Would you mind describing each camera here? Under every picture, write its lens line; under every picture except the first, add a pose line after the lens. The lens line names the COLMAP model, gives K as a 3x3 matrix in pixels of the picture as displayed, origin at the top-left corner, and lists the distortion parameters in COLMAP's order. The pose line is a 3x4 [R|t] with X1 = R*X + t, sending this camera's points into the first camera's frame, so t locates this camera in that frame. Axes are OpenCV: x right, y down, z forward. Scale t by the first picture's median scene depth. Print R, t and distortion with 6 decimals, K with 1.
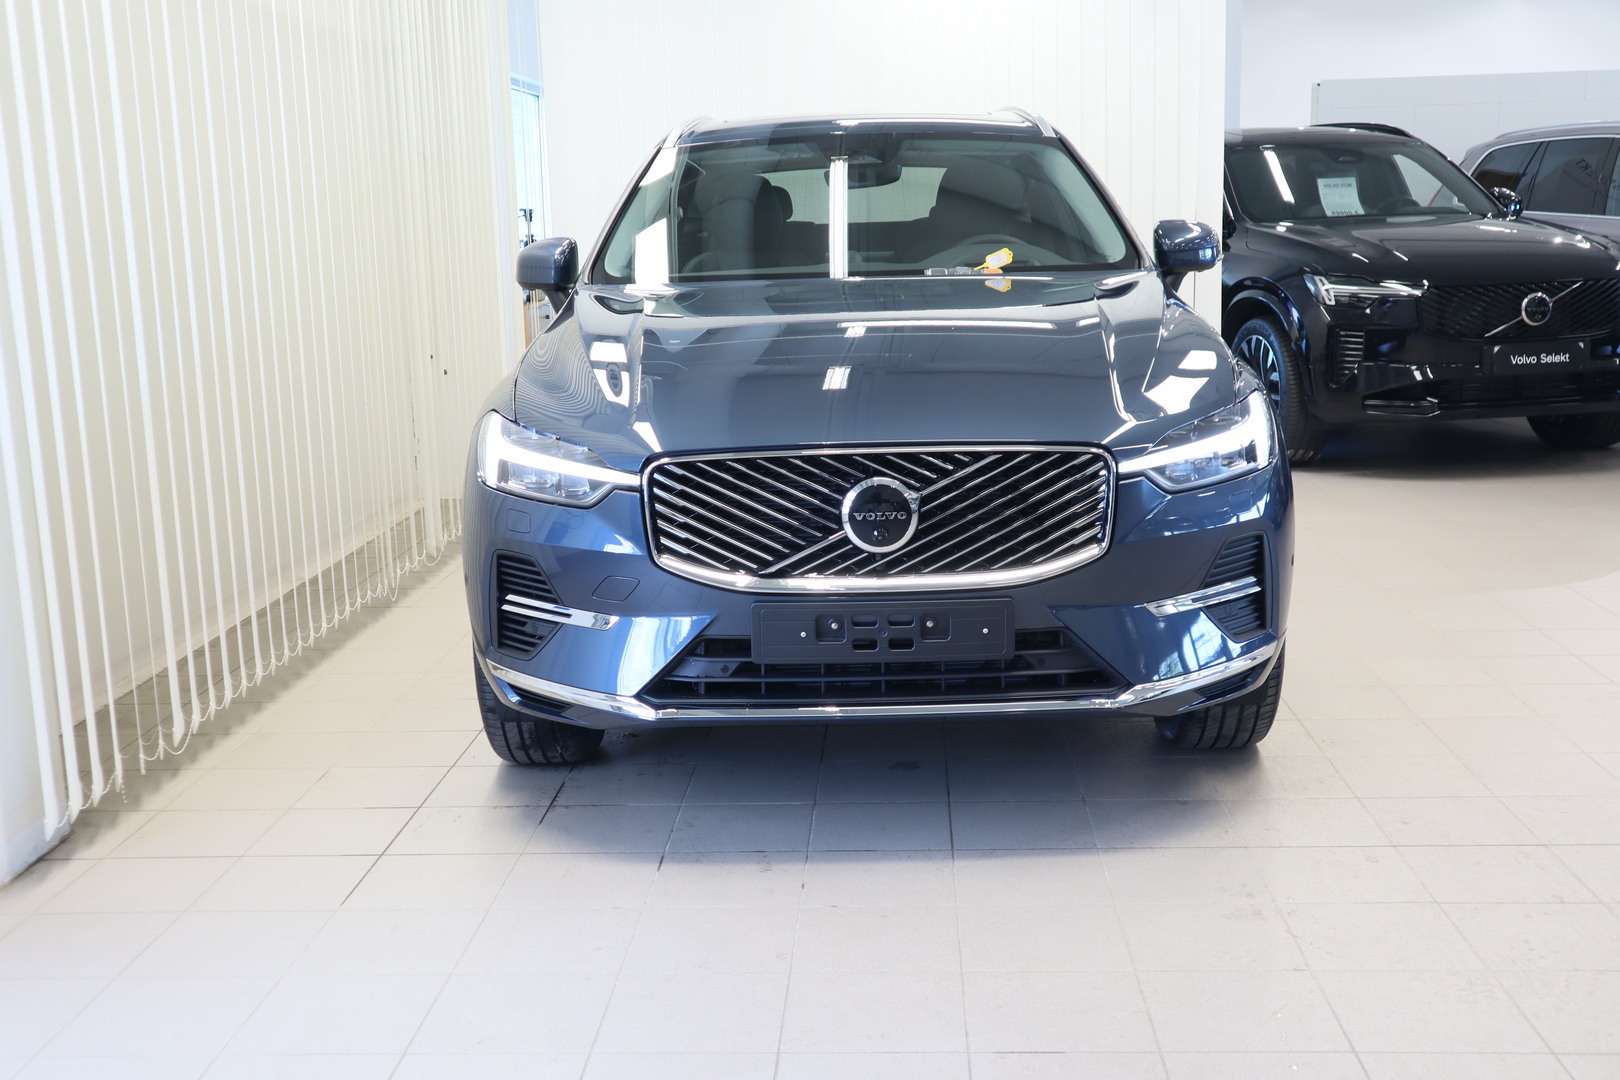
lens RADIAL K [[1794.4, 0, 810.7], [0, 1794.4, 546.1], [0, 0, 1]] dist [0.017476, 0.000000]
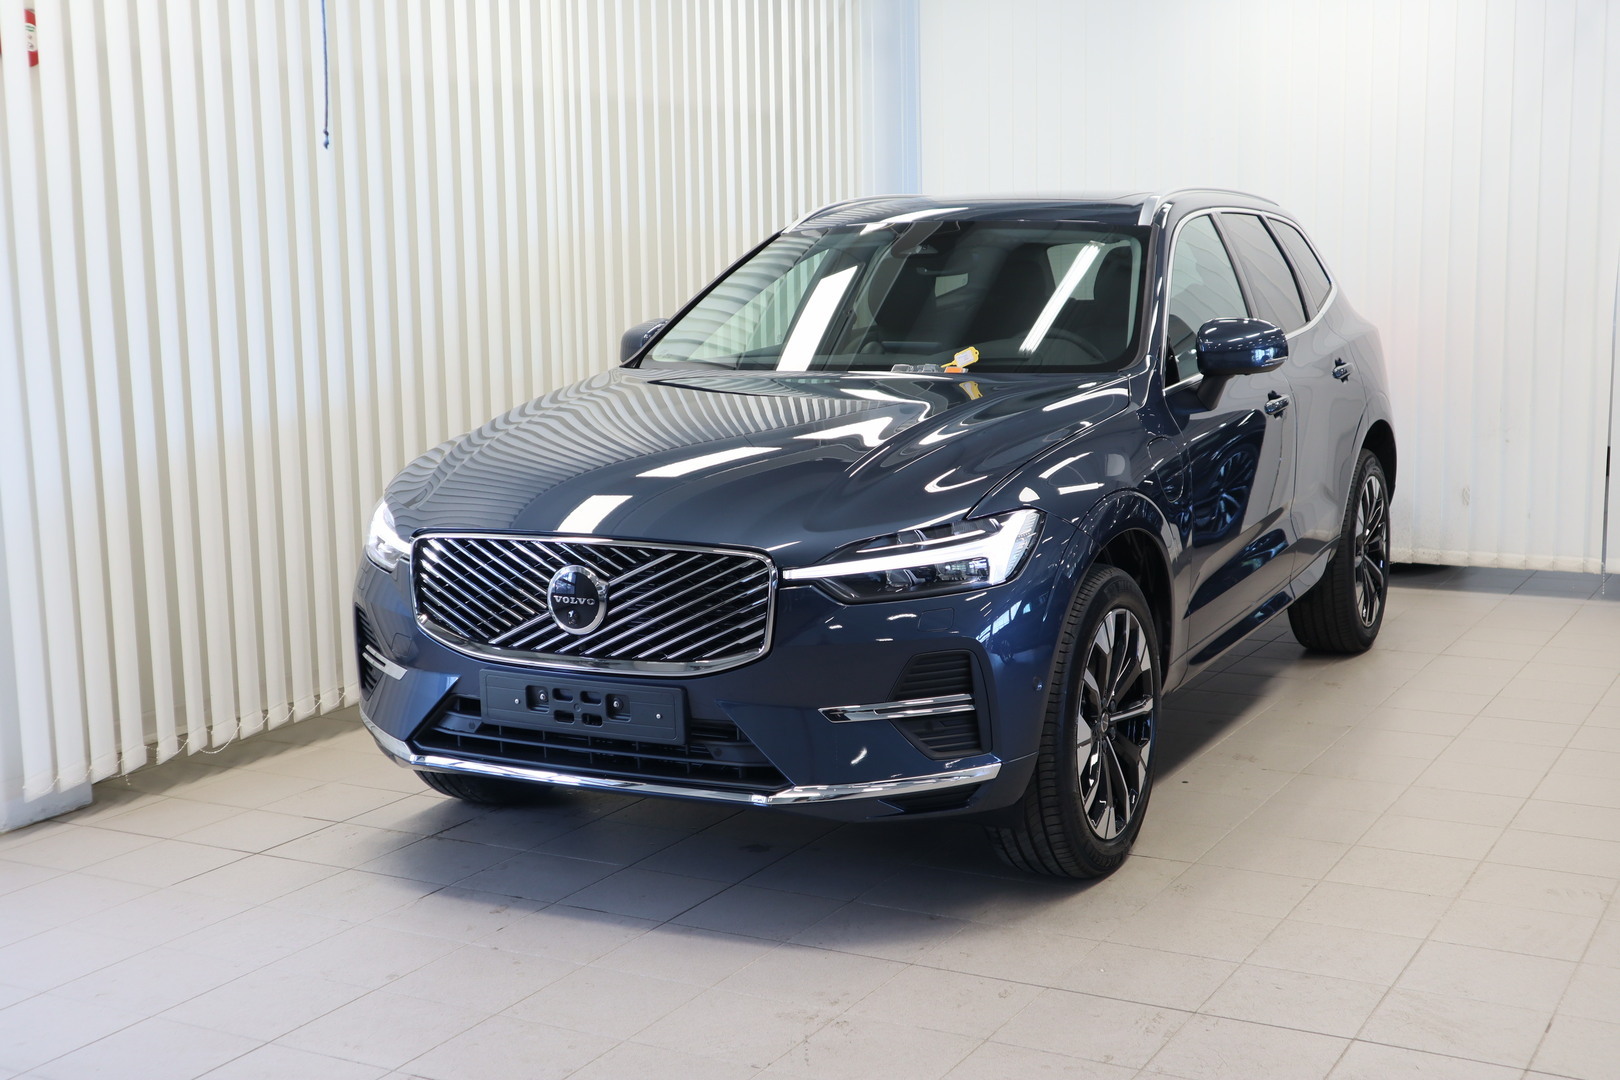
lens RADIAL K [[2028.7, 0, 806.8], [0, 2028.7, 541.8], [0, 0, 1]] dist [0.042009, 0.000000]
pose [[0.895382, 0.072730, -0.439319, 0.698161], [-0.087609, 0.996061, -0.013657, -0.047466], [0.436595, 0.050716, 0.898227, -0.052702]]
